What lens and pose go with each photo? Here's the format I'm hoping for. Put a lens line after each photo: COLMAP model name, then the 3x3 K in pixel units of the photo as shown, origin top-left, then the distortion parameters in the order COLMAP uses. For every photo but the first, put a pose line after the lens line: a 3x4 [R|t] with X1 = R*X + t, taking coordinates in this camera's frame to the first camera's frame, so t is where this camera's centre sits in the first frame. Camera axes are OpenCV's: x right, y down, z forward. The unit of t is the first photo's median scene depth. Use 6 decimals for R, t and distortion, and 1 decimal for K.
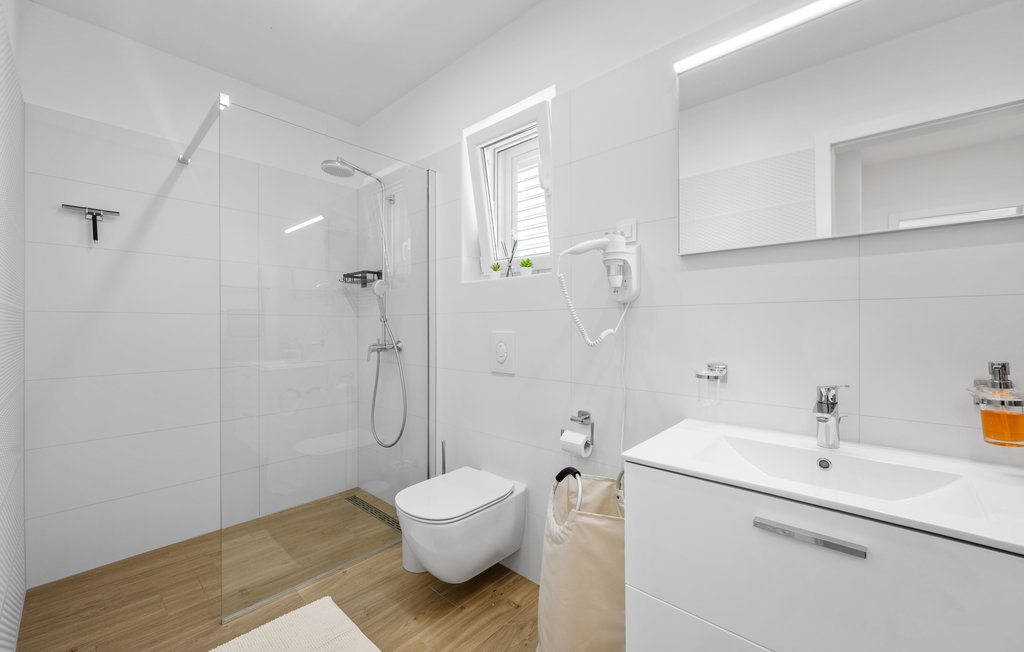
lens RADIAL K [[403.7, 0, 513.7], [0, 403.7, 327.4], [0, 0, 1]] dist [-0.000995, -0.000146]
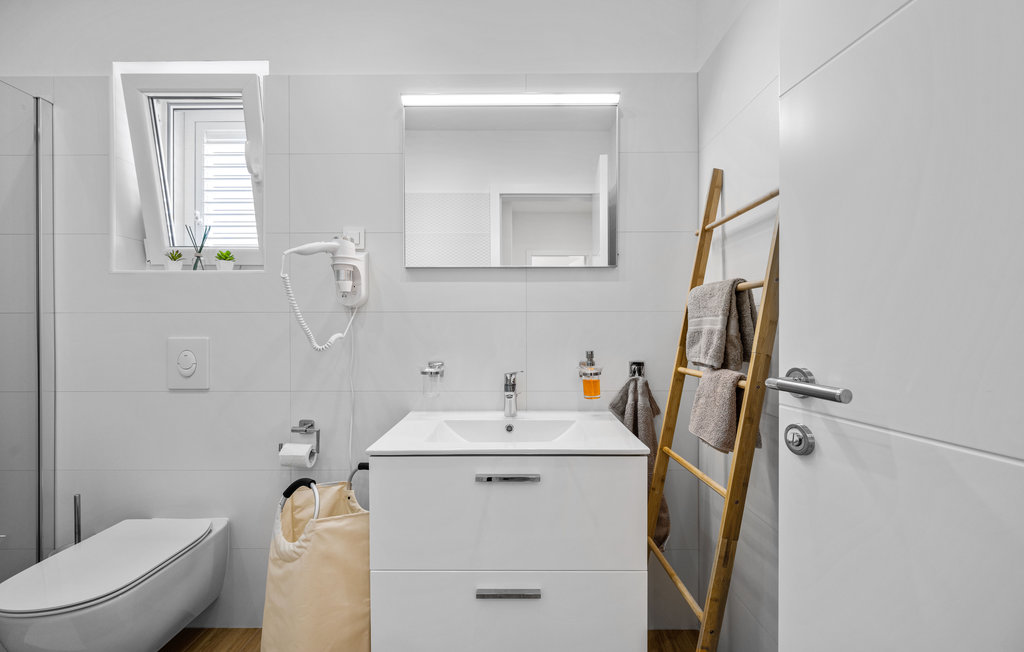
lens RADIAL K [[410.1, 0, 510.6], [0, 410.1, 333.4], [0, 0, 1]] dist [-0.000894, -0.000124]
pose [[0.744885, -0.007250, 0.667153, -0.122558], [0.004535, 0.999973, 0.005803, 0.000517], [-0.667177, -0.001297, 0.744898, -0.043385]]
